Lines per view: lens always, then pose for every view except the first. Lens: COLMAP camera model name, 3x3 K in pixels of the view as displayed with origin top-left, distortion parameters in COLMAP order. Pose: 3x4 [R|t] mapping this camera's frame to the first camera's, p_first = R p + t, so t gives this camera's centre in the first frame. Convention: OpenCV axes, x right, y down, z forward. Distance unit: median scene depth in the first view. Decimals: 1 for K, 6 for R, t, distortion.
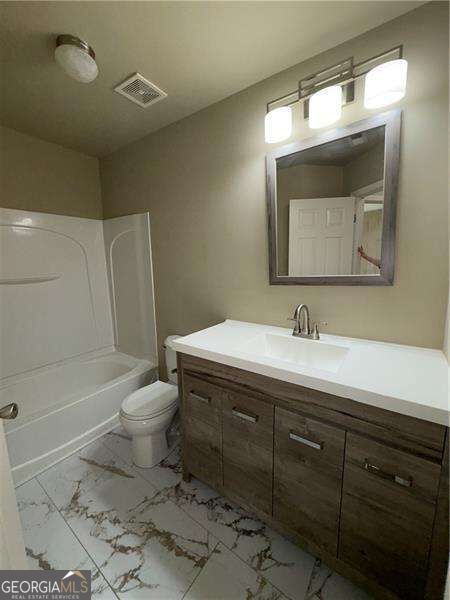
lens RADIAL K [[240.2, 0, 222.2], [0, 240.2, 298.7], [0, 0, 1]] dist [-0.001096, 0.000273]
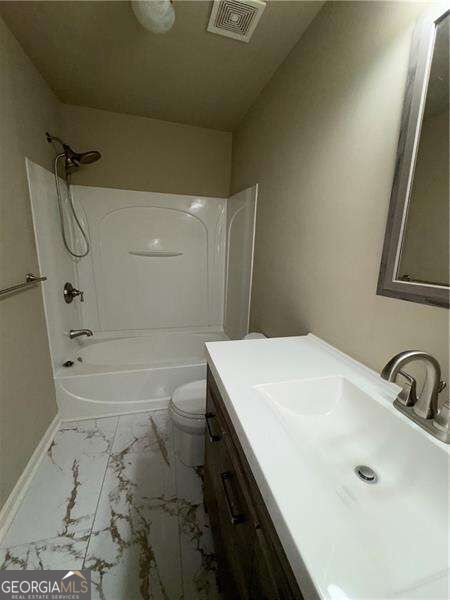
lens RADIAL K [[240.2, 0, 224.7], [0, 240.2, 297.8], [0, 0, 1]] dist [-0.001096, 0.000273]
pose [[0.769244, 0.184270, -0.611808, 0.275160], [-0.146794, 0.982867, 0.111461, -0.060963], [0.621865, 0.004070, 0.783114, 0.385933]]
